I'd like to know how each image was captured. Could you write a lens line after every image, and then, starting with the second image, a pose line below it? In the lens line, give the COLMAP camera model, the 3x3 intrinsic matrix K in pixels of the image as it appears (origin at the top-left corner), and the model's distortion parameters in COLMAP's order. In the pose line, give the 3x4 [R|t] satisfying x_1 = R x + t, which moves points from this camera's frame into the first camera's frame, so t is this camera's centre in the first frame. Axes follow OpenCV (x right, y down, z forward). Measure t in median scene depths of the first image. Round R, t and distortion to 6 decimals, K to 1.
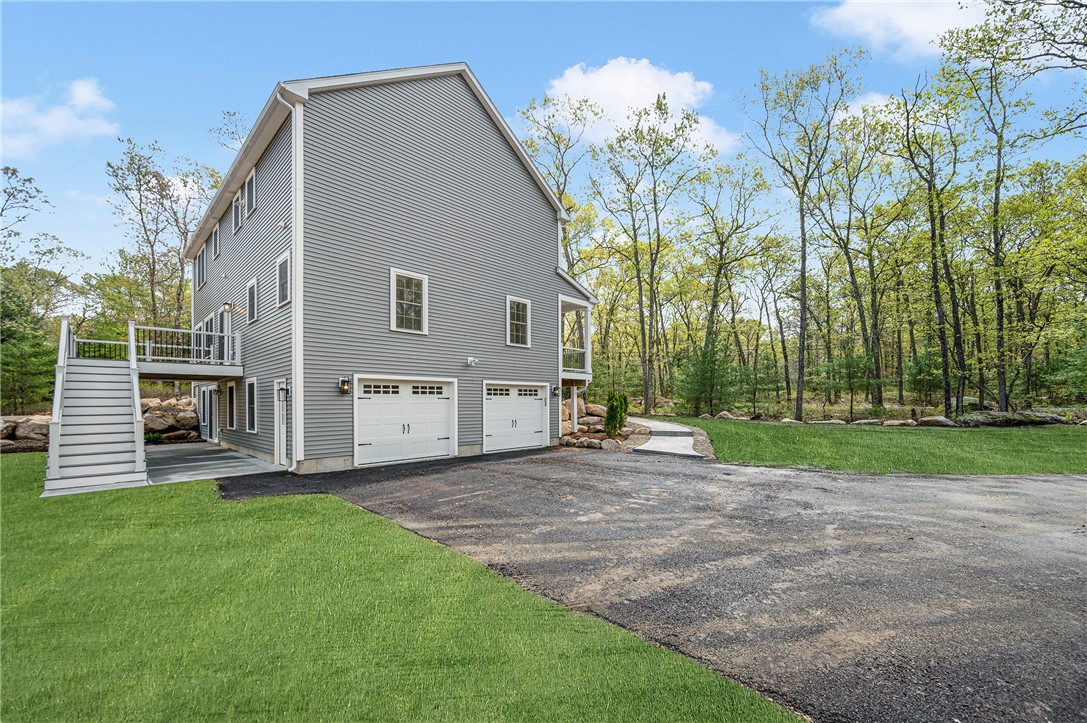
lens RADIAL K [[430.9, 0, 553.3], [0, 430.9, 394.6], [0, 0, 1]] dist [-0.005426, -0.000748]
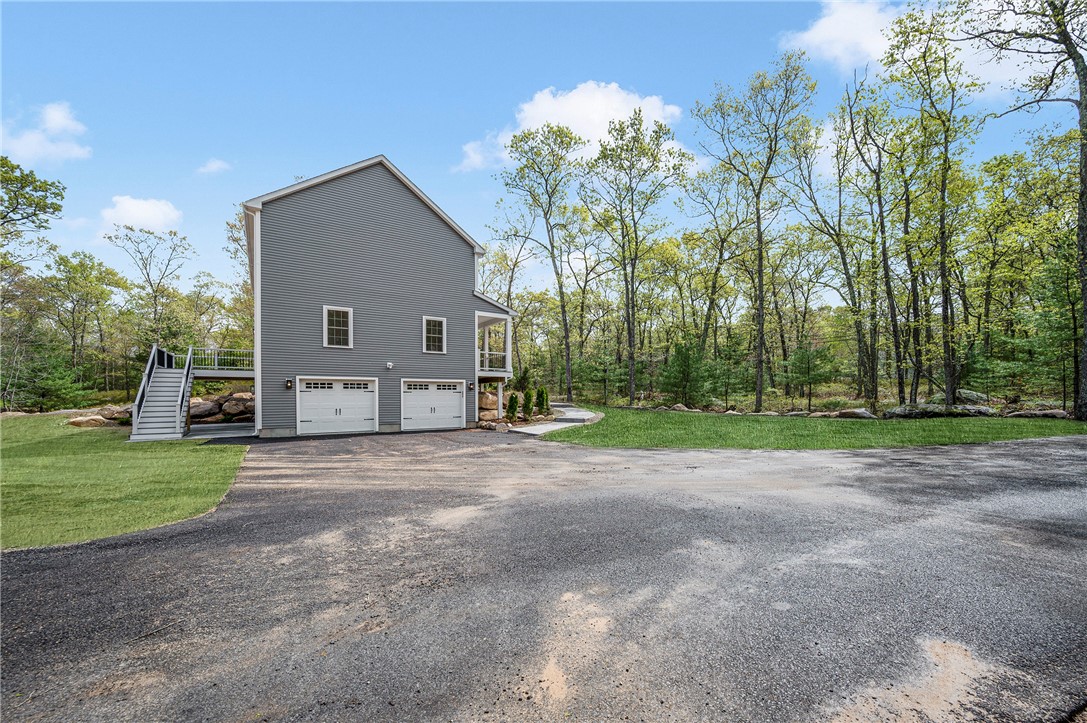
lens RADIAL K [[430.9, 0, 548.5], [0, 430.9, 392.2], [0, 0, 1]] dist [-0.005426, -0.000748]
pose [[0.973299, -0.002210, -0.229531, 0.572490], [0.003466, 0.999981, 0.005072, 0.004767], [0.229515, -0.005732, 0.973288, -0.228848]]
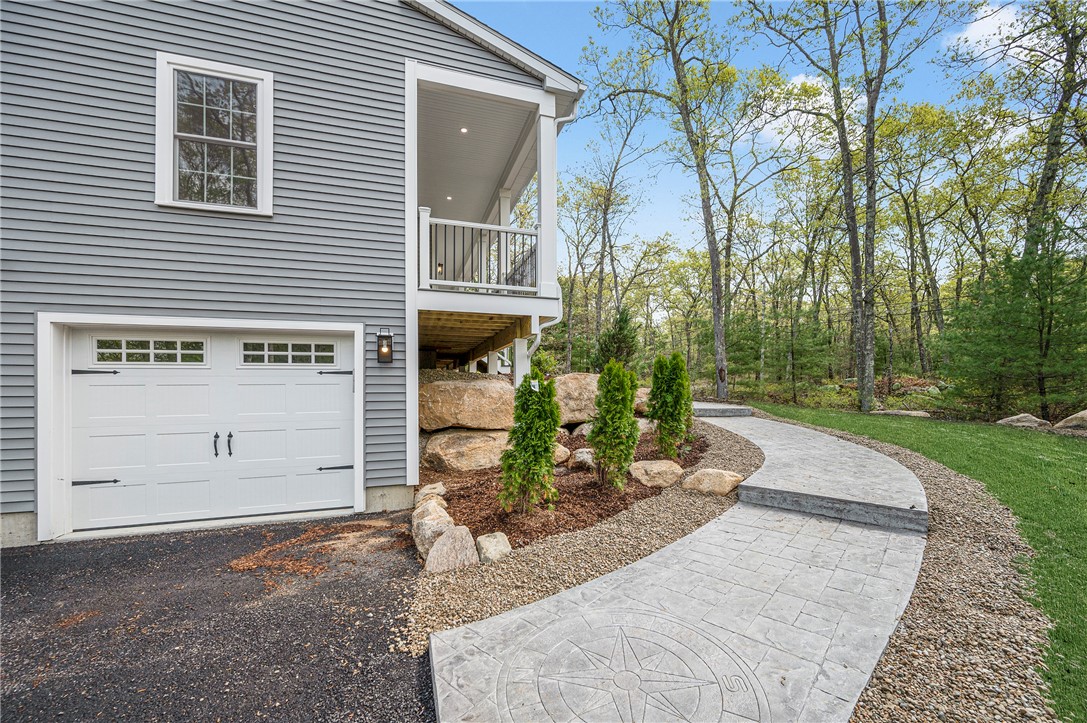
lens RADIAL K [[430.9, 0, 553.8], [0, 430.9, 367.4], [0, 0, 1]] dist [-0.005426, -0.000748]
pose [[0.881787, -0.002907, -0.471639, 0.297735], [0.004726, 0.999985, 0.002673, 0.007136], [0.471624, -0.004586, 0.881788, 0.827792]]
